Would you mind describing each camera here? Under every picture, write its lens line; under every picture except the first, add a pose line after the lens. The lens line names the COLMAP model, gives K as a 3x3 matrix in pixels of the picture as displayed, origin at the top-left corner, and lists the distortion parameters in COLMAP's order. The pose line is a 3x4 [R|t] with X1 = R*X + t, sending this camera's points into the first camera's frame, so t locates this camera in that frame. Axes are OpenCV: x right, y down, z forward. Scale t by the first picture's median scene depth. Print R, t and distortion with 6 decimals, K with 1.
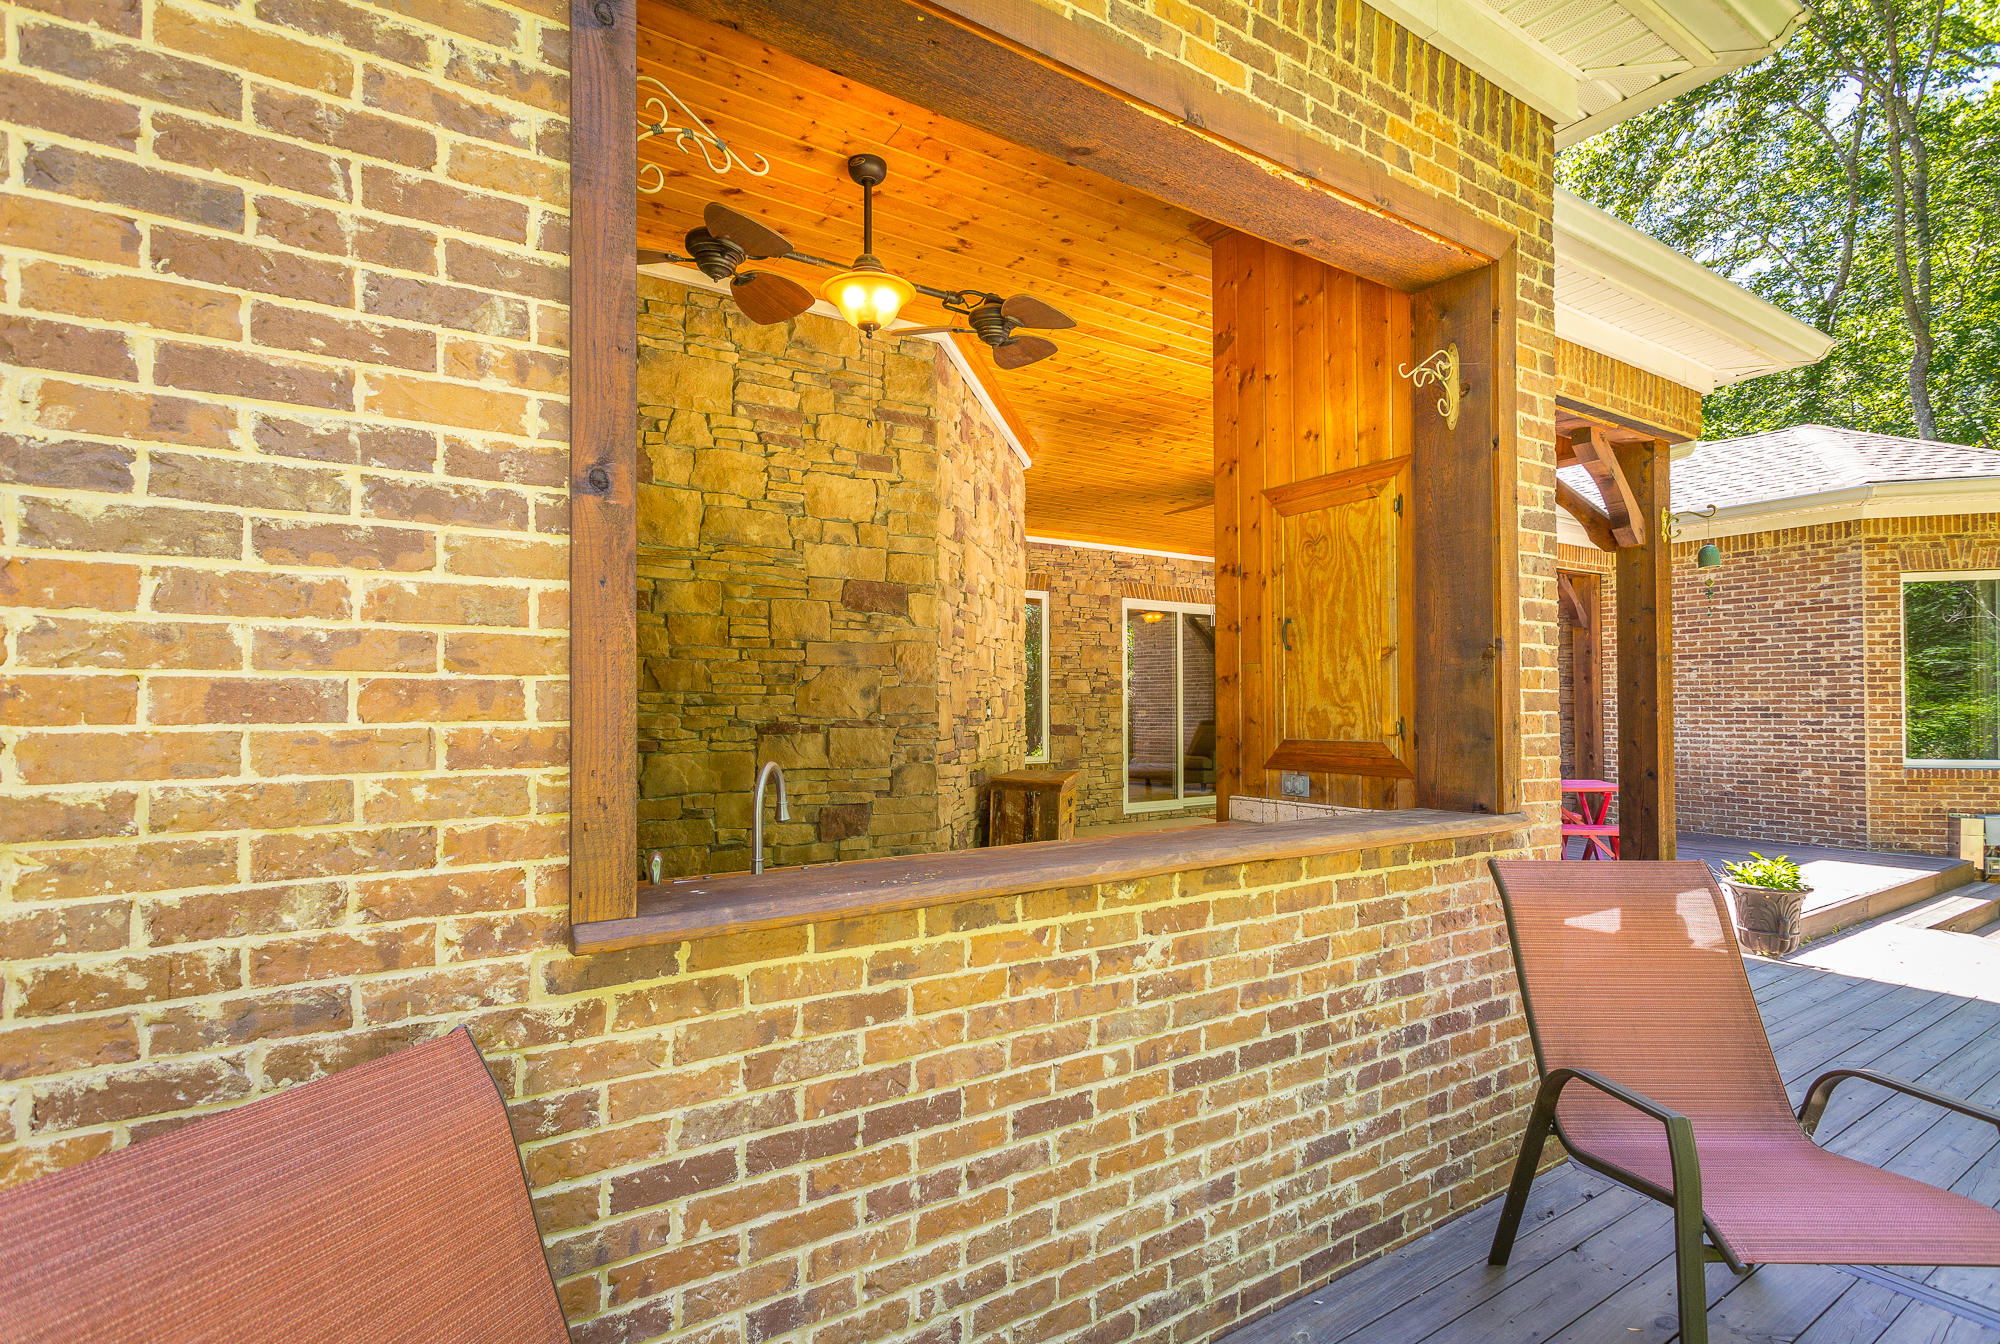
lens RADIAL K [[940.8, 0, 997.3], [0, 940.8, 696.5], [0, 0, 1]] dist [0.000411, 0.000051]
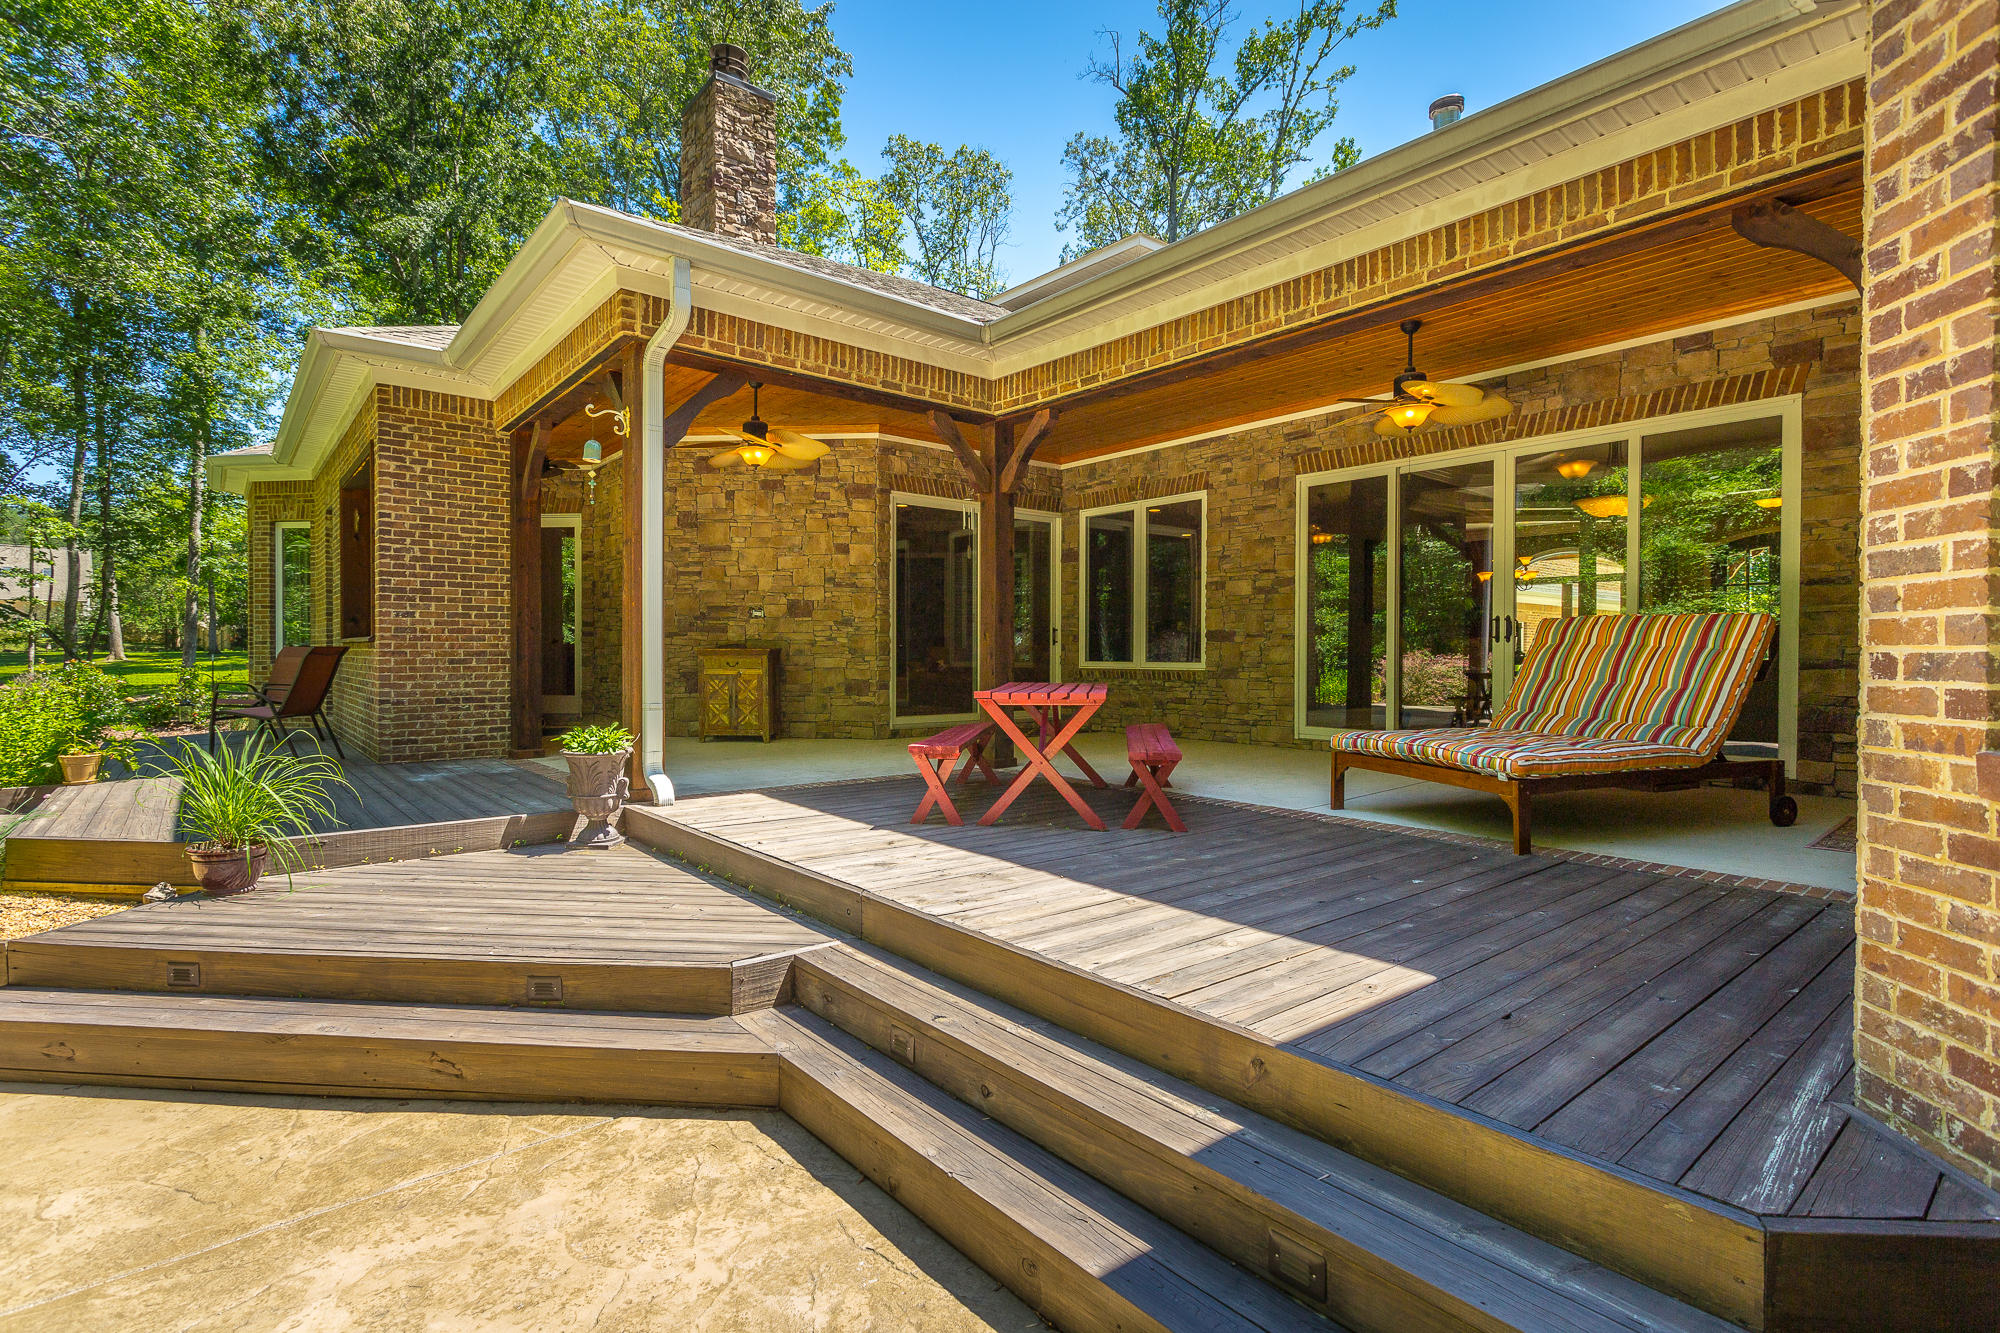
lens RADIAL K [[947.1, 0, 991.0], [0, 947.1, 663.2], [0, 0, 1]] dist [0.005281, 0.000605]
pose [[0.118971, 0.014110, -0.992797, 0.974969], [0.005528, 0.999874, 0.014873, 0.047461], [0.992882, -0.007258, 0.118878, 0.667871]]
